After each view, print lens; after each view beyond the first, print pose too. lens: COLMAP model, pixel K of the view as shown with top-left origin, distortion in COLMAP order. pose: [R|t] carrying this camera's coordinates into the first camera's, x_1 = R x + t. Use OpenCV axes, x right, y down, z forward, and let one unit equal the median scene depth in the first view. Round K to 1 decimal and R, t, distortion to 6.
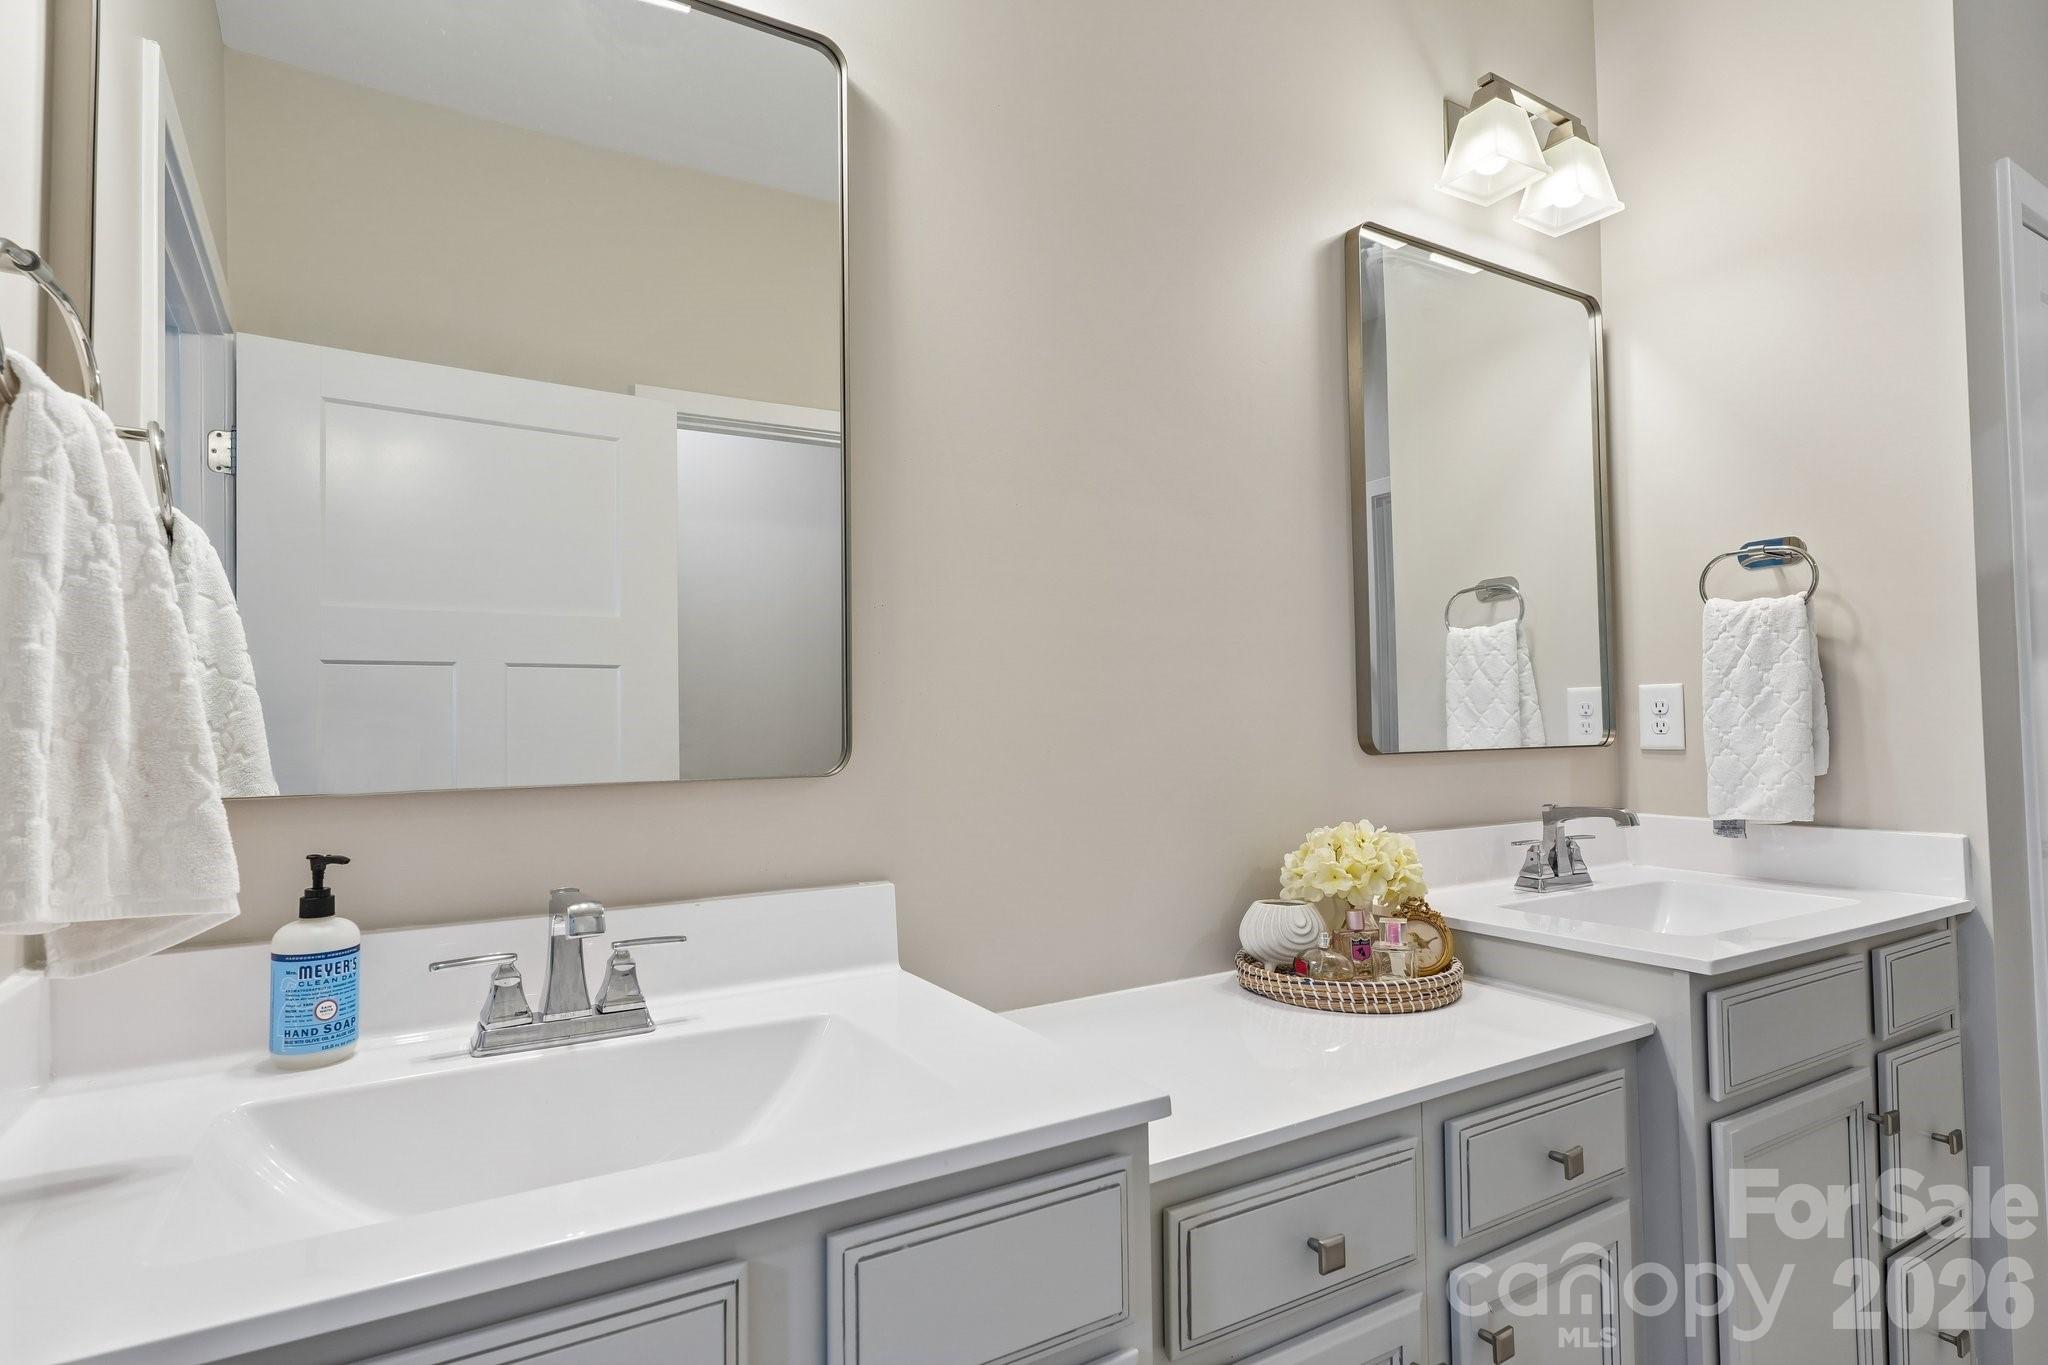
lens RADIAL K [[1069.0, 0, 1024.0], [0, 1069.0, 683.4], [0, 0, 1]] dist [-0.000611, 0.001641]
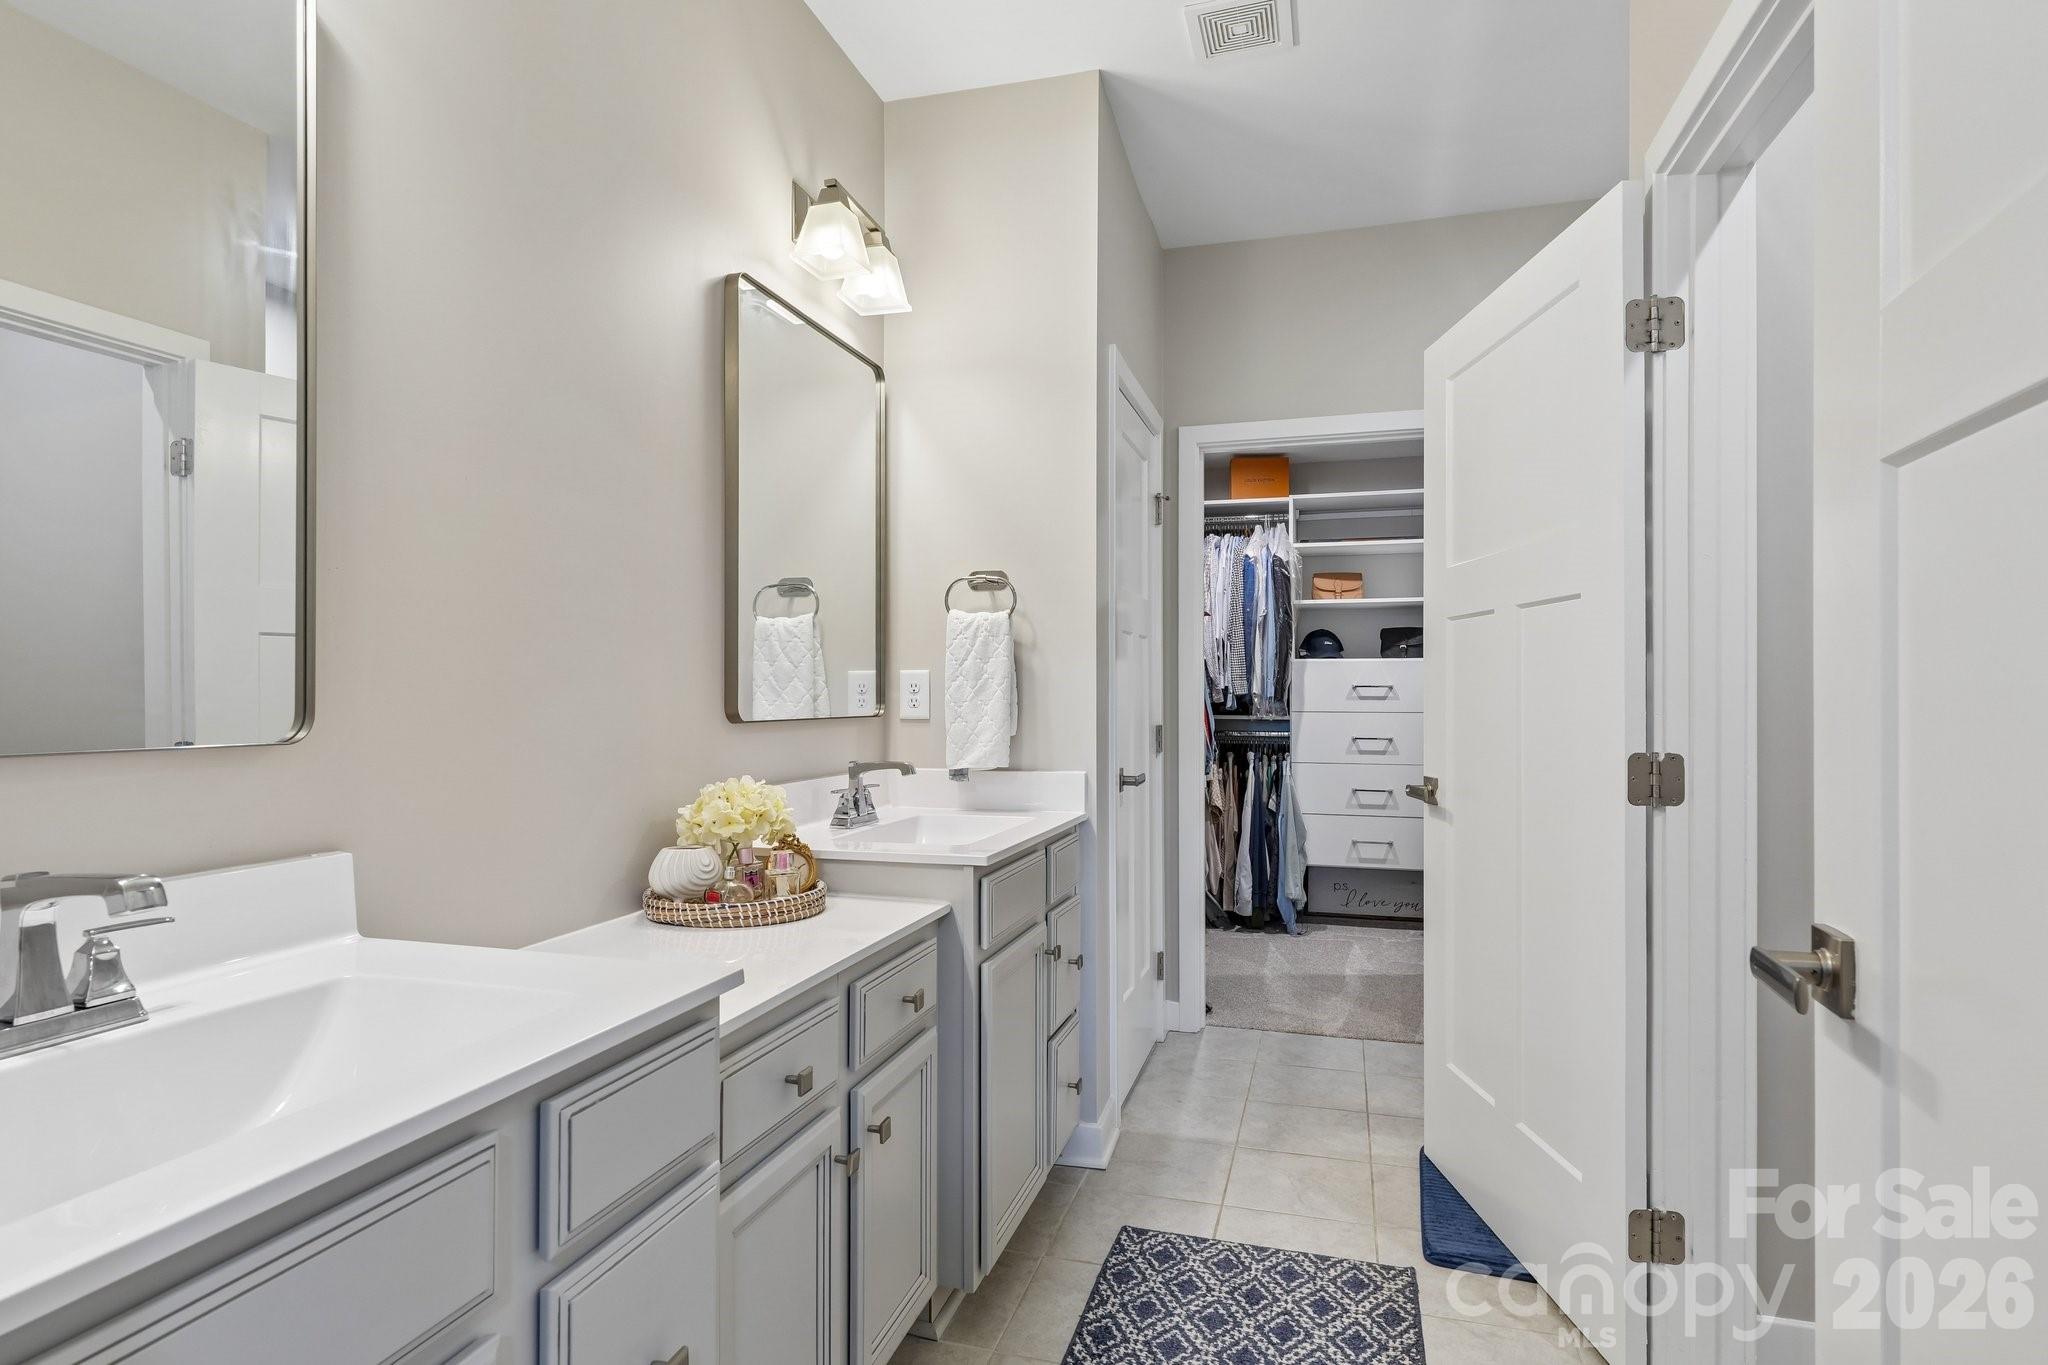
lens RADIAL K [[1144.4, 0, 1021.3], [0, 1144.4, 688.2], [0, 0, 1]] dist [-0.016281, -0.001830]
pose [[0.729368, 0.016896, 0.683913, -0.349710], [-0.035894, 0.999263, 0.013594, -0.001301], [-0.683180, -0.034463, 0.729437, -0.164419]]
